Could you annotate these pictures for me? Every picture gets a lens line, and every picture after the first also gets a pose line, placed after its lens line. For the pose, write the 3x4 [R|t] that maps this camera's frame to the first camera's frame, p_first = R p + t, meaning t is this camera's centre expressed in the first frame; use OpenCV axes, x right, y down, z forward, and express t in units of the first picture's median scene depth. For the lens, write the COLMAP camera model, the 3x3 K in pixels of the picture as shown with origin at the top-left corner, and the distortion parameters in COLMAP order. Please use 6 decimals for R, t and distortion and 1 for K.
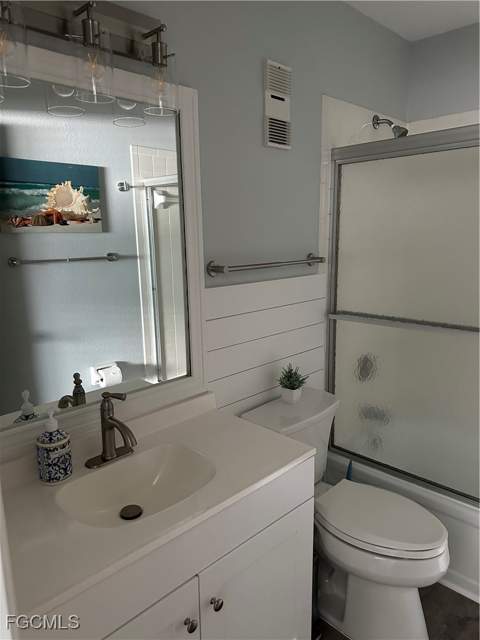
lens RADIAL K [[455.5, 0, 240.0], [0, 455.5, 320.0], [0, 0, 1]] dist [0.064809, -0.154867]
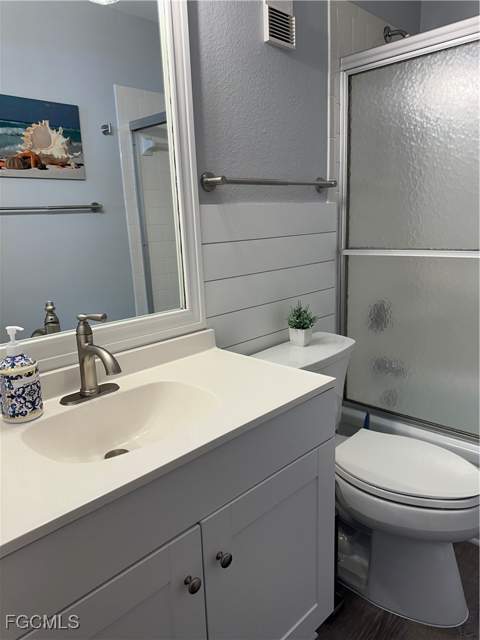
lens RADIAL K [[455.5, 0, 240.0], [0, 455.5, 320.0], [0, 0, 1]] dist [0.064809, -0.154867]
pose [[0.999634, -0.026670, 0.004559, -0.007748], [0.026514, 0.999151, 0.031531, 0.087232], [-0.005396, -0.031399, 0.999492, 0.101873]]
